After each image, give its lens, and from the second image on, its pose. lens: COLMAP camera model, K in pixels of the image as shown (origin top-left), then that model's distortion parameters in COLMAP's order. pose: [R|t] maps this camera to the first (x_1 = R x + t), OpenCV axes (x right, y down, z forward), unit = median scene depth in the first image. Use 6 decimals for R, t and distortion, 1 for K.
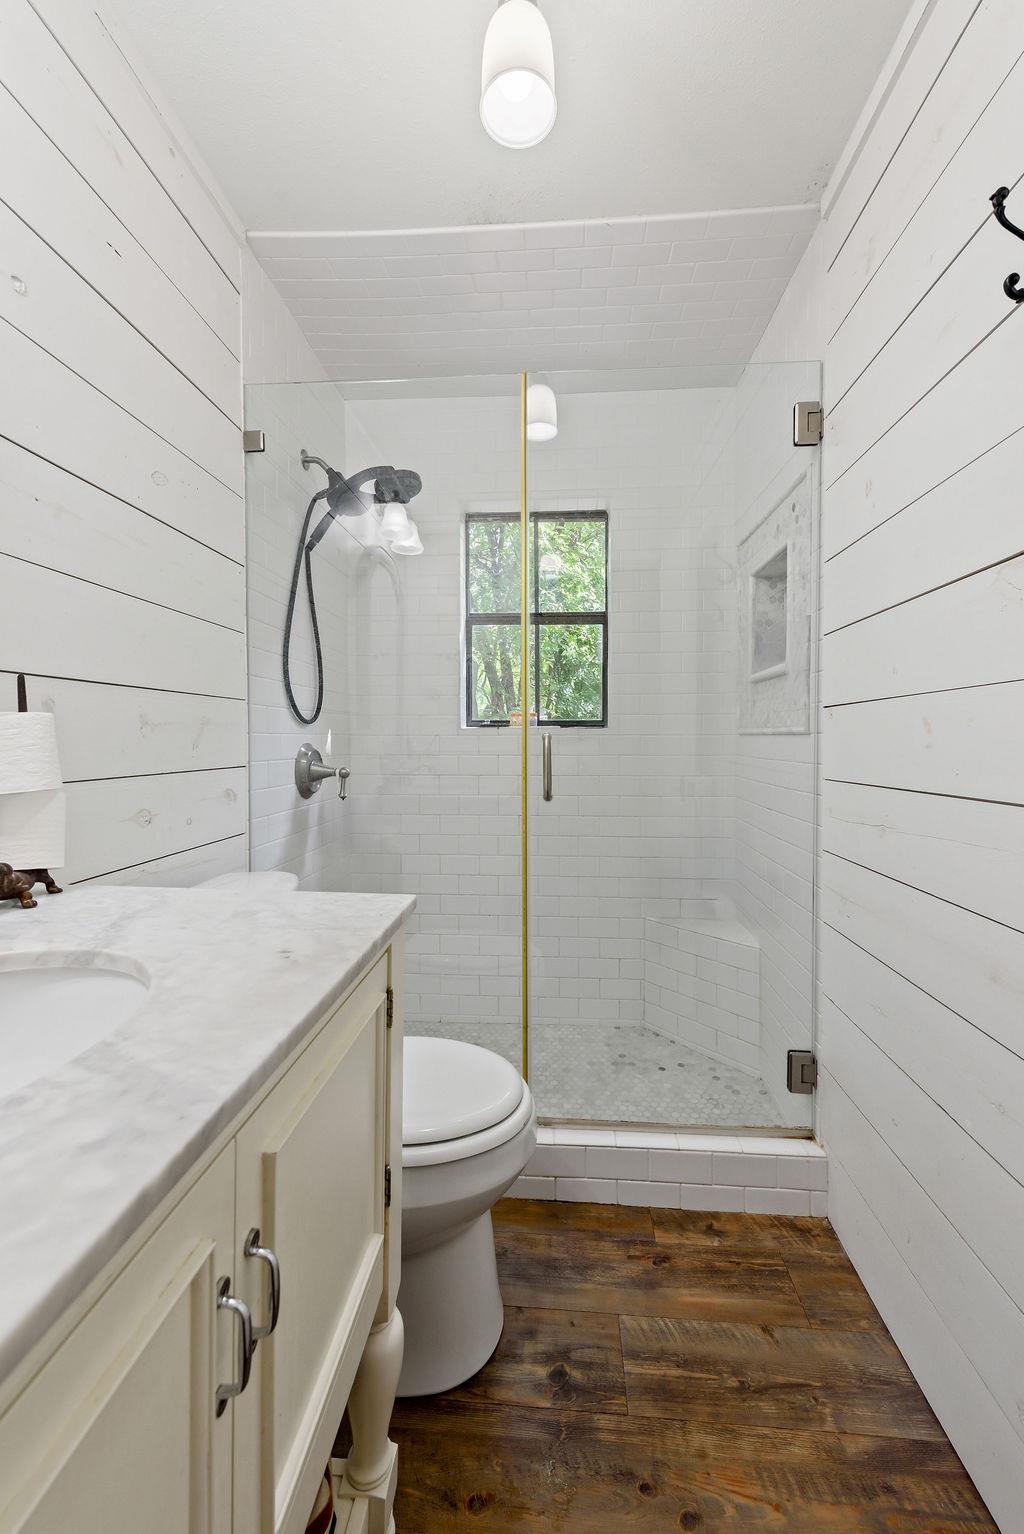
lens RADIAL K [[611.2, 0, 509.8], [0, 611.2, 728.9], [0, 0, 1]] dist [0.013654, -0.003948]
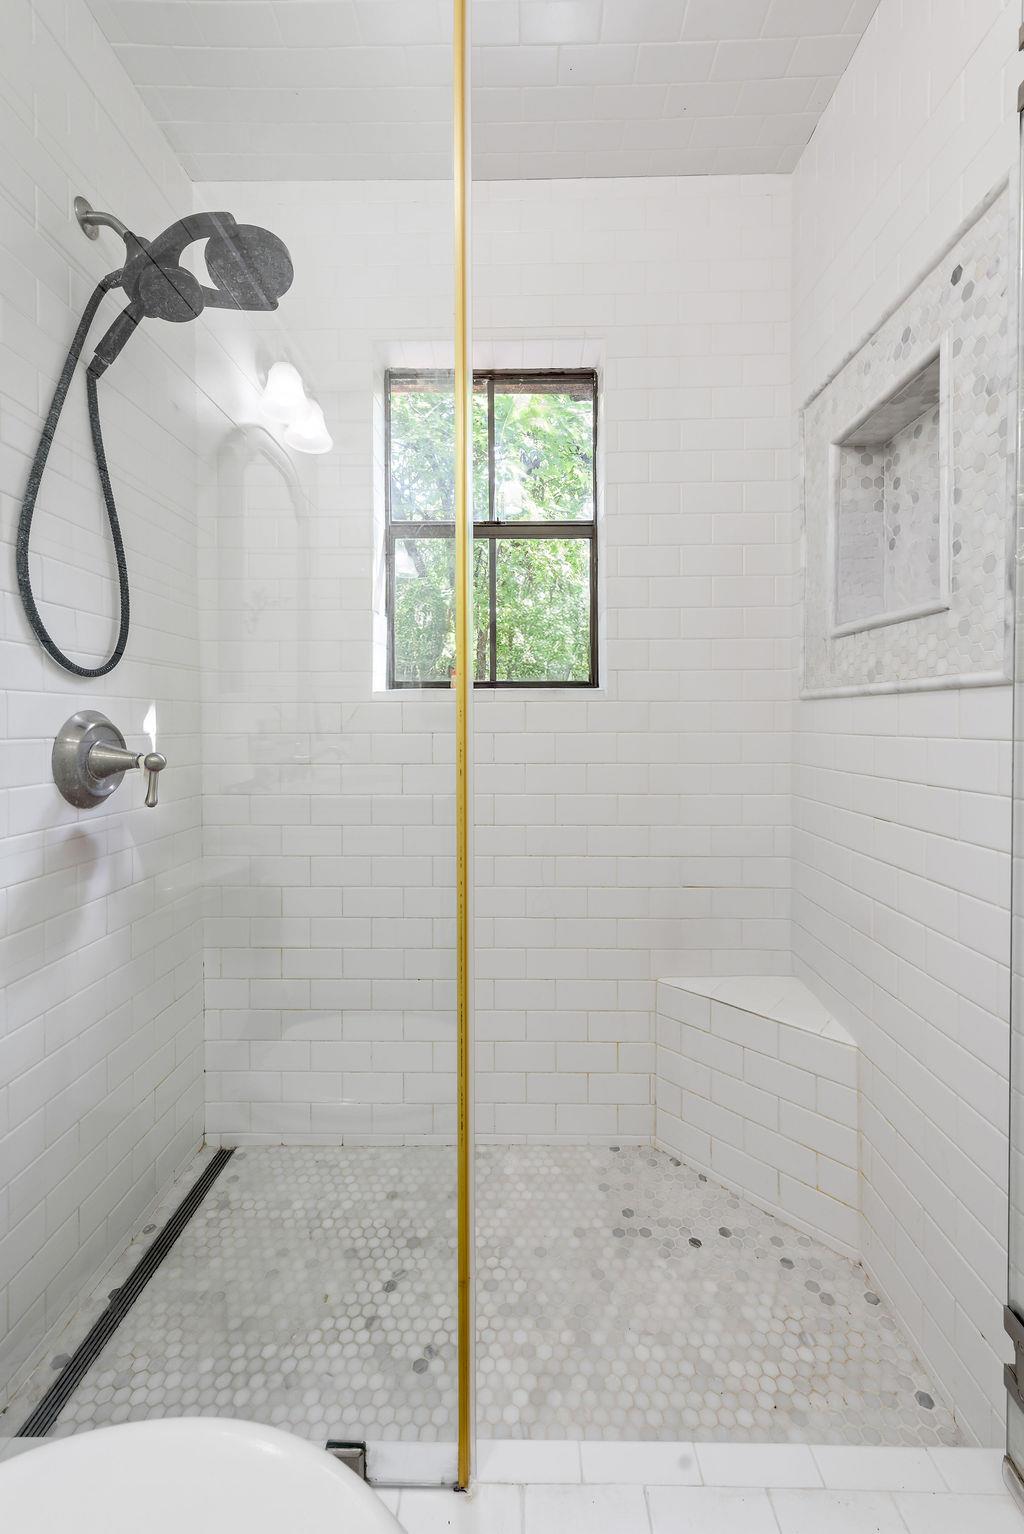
lens RADIAL K [[611.2, 0, 509.8], [0, 611.2, 728.9], [0, 0, 1]] dist [0.013654, -0.003948]
pose [[0.997889, -0.002267, 0.064898, 0.023822], [0.000628, 0.999681, 0.025252, 0.025570], [-0.064935, -0.025158, 0.997572, 0.395355]]
